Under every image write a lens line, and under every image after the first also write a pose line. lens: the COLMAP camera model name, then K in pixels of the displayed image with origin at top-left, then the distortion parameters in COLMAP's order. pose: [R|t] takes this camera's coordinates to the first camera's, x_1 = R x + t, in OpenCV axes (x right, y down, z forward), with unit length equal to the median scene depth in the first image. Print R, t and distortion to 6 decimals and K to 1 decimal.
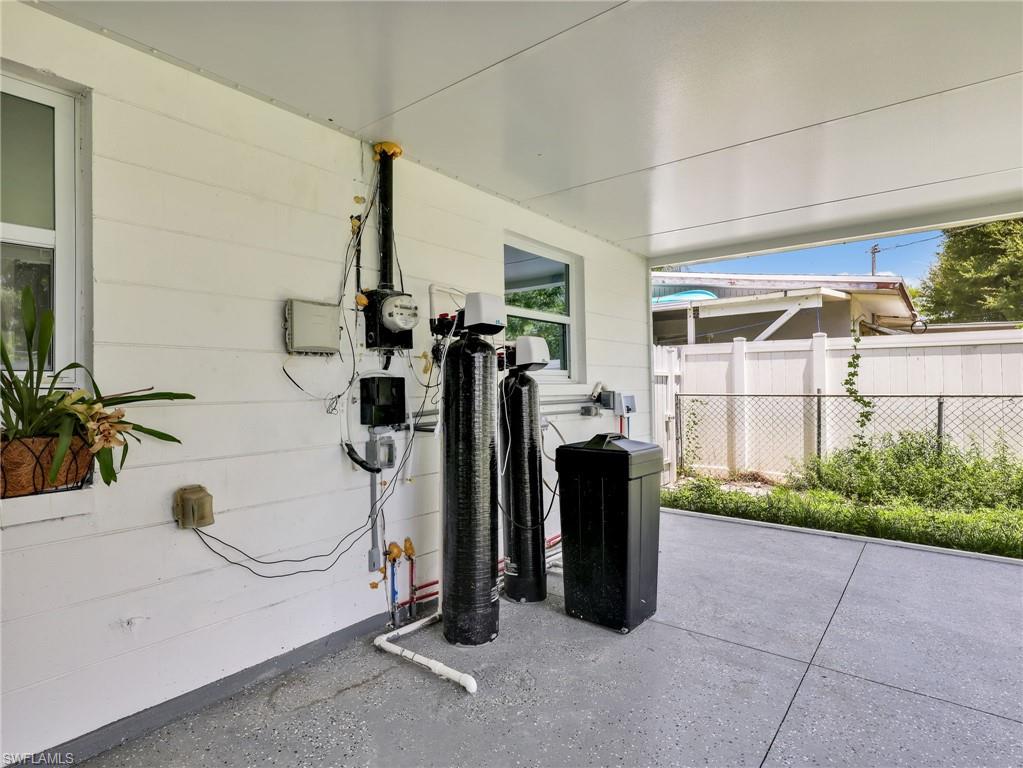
lens RADIAL K [[540.4, 0, 511.5], [0, 540.4, 384.0], [0, 0, 1]] dist [-0.000002, -0.000002]
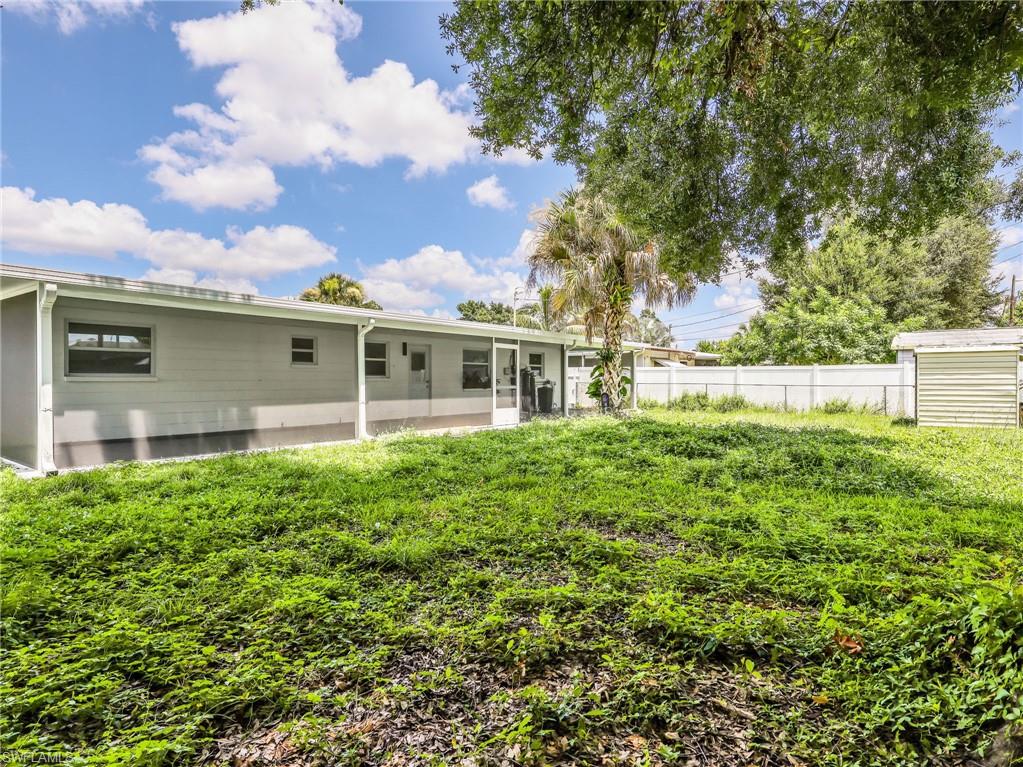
lens RADIAL K [[540.4, 0, 511.5], [0, 540.4, 383.5], [0, 0, 1]] dist [-0.000002, -0.000002]
pose [[0.999891, 0.008903, 0.011737, -0.196668], [-0.008985, 0.999935, 0.006965, 0.009883], [-0.011674, -0.007070, 0.999907, -3.510837]]
